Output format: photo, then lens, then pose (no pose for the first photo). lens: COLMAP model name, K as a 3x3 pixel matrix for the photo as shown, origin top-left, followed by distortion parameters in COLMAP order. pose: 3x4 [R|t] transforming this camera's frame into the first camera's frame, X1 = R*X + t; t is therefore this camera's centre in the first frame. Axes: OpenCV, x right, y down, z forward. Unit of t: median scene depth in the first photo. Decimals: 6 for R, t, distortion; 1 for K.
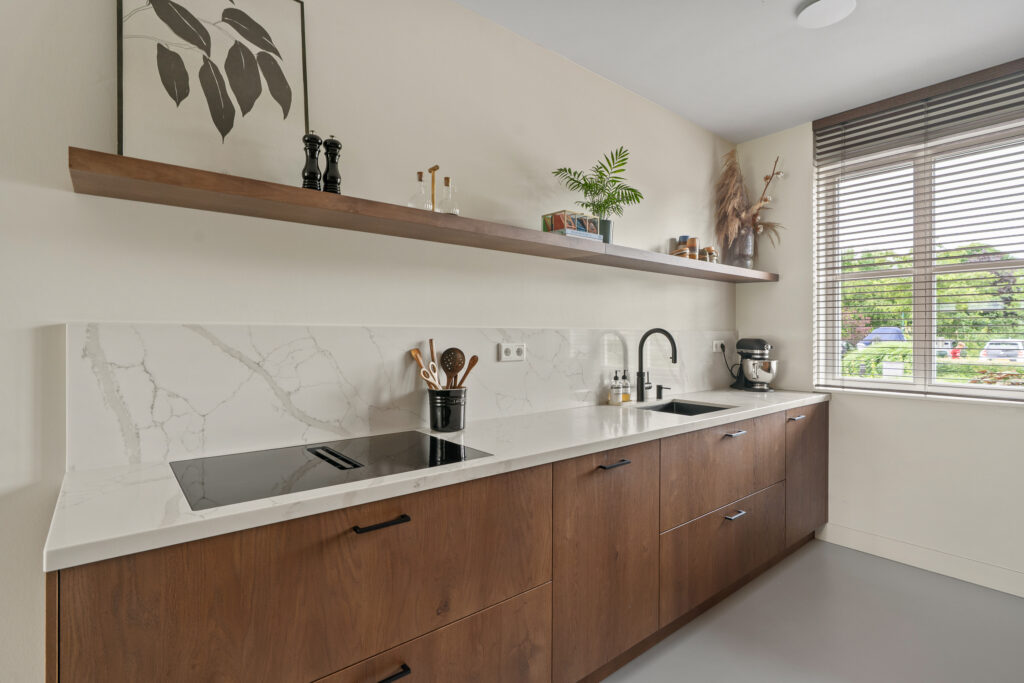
lens RADIAL K [[498.0, 0, 511.9], [0, 498.0, 335.1], [0, 0, 1]] dist [-0.011497, 0.001341]
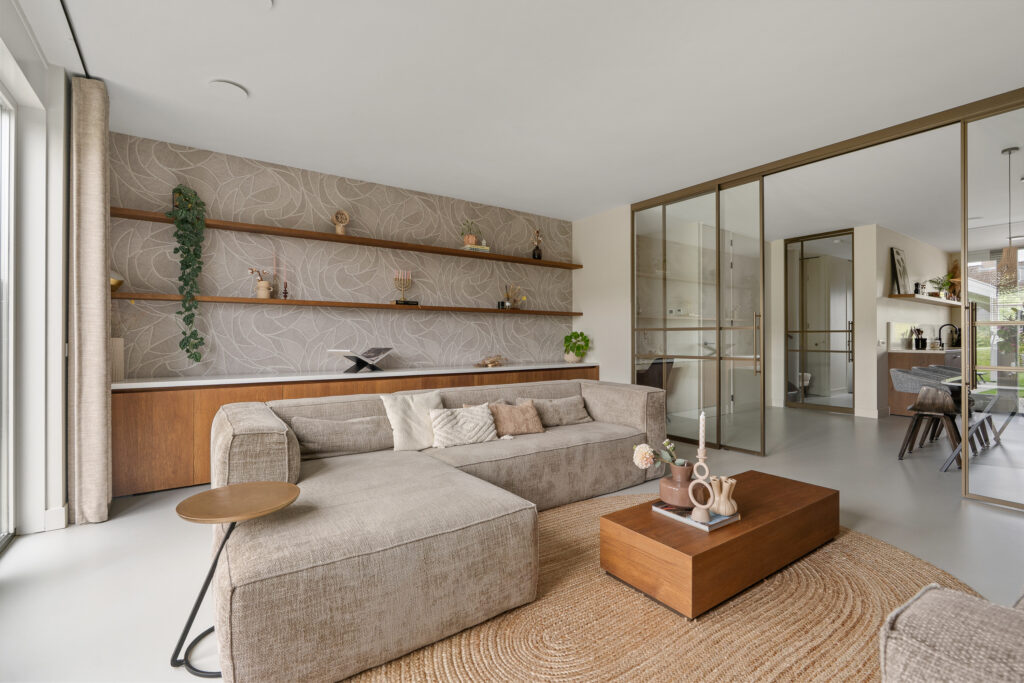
lens RADIAL K [[461.8, 0, 514.9], [0, 461.8, 336.7], [0, 0, 1]] dist [-0.008205, 0.001453]
pose [[0.998482, -0.006263, -0.054717, -3.126026], [0.005909, 0.999961, -0.006636, 0.094755], [0.054756, 0.006303, 0.998480, -2.806767]]
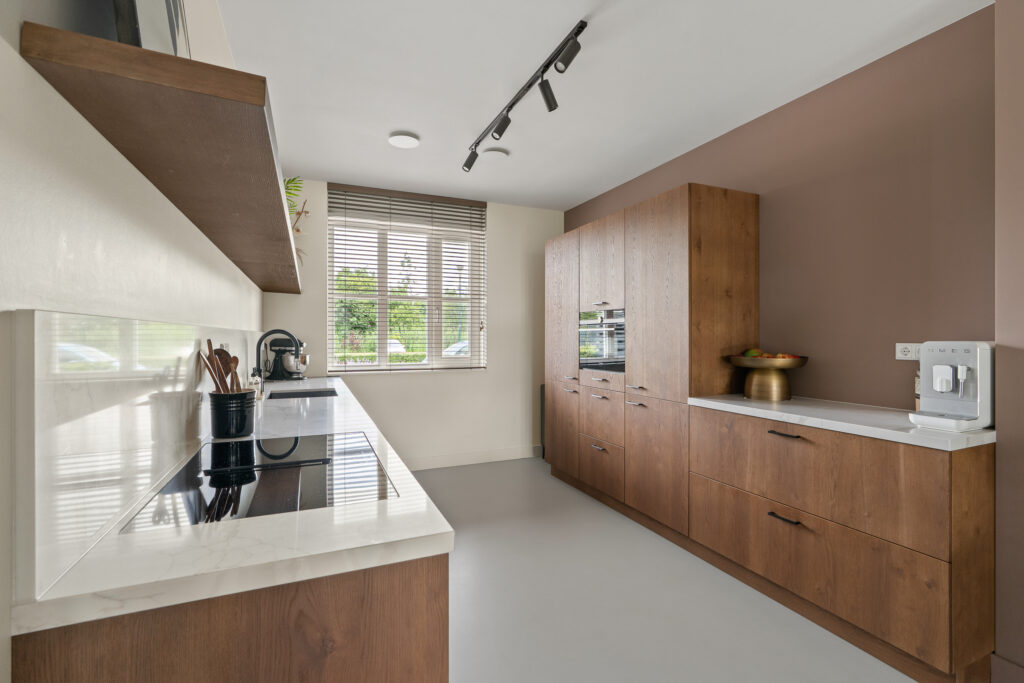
lens RADIAL K [[461.8, 0, 507.4], [0, 461.8, 337.6], [0, 0, 1]] dist [-0.008205, 0.001453]
pose [[0.272422, -0.003910, 0.962170, -0.811791], [0.000224, 0.999992, 0.004000, 0.000939], [-0.962178, -0.000874, 0.272420, 0.258022]]
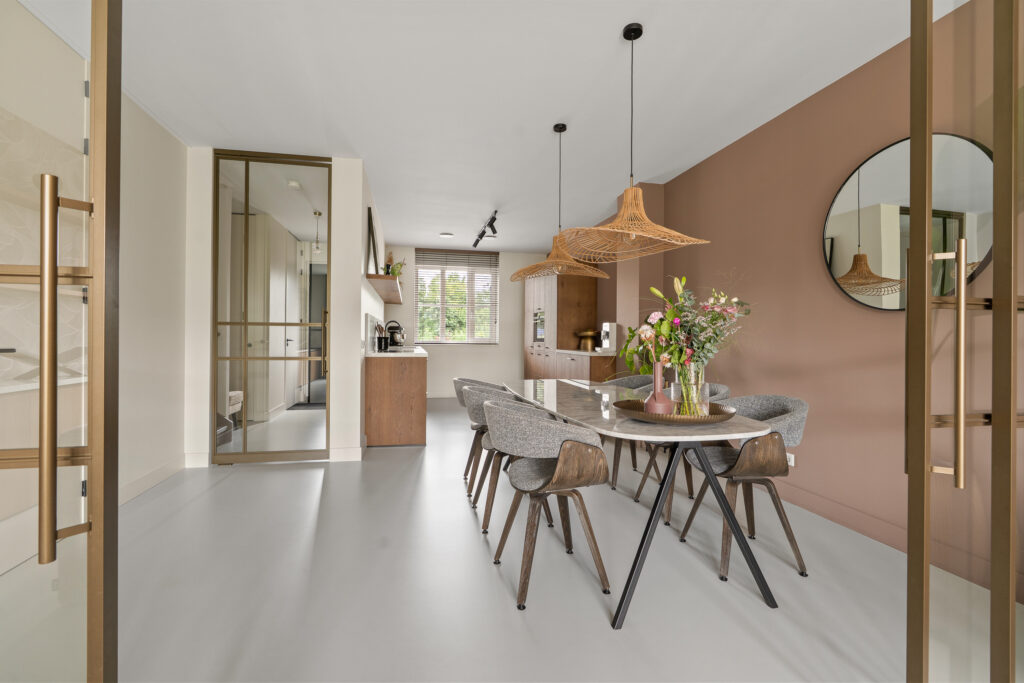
lens RADIAL K [[461.8, 0, 511.9], [0, 461.8, 340.1], [0, 0, 1]] dist [-0.008205, 0.001453]
pose [[0.446424, -0.004731, 0.894809, -2.352223], [-0.006165, 0.999946, 0.008363, 0.093429], [-0.894800, -0.009250, 0.446371, -1.030231]]
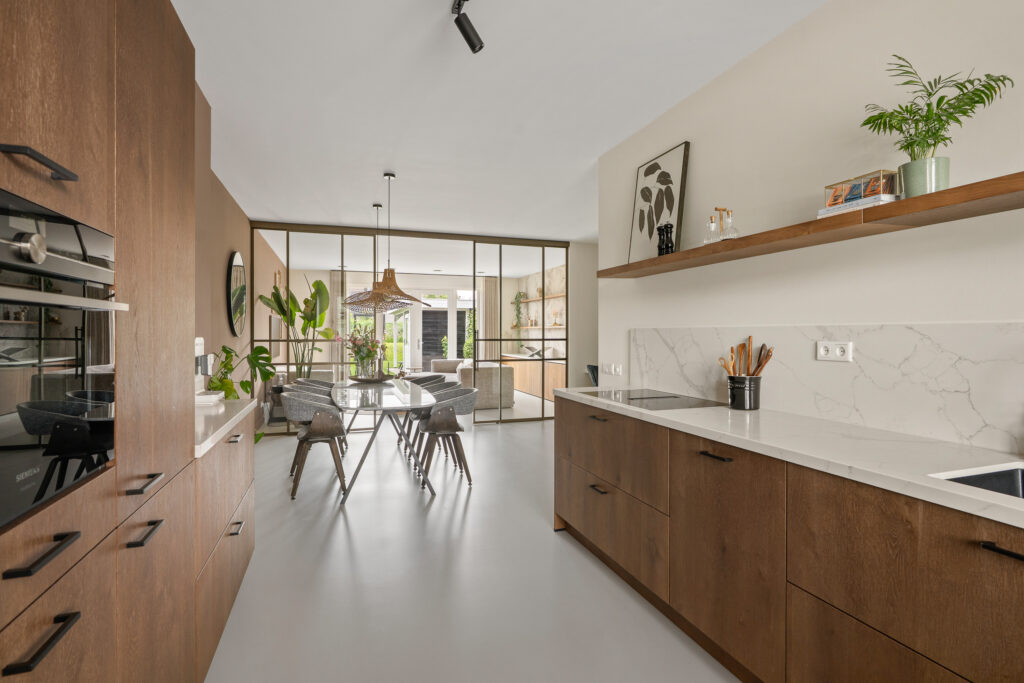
lens RADIAL K [[498.0, 0, 515.9], [0, 498.0, 336.3], [0, 0, 1]] dist [-0.011497, 0.001341]
pose [[-0.331343, 0.001614, -0.943509, 1.200750], [-0.005858, 0.999976, 0.003768, 0.007578], [0.943492, 0.006776, -0.331325, 0.857097]]
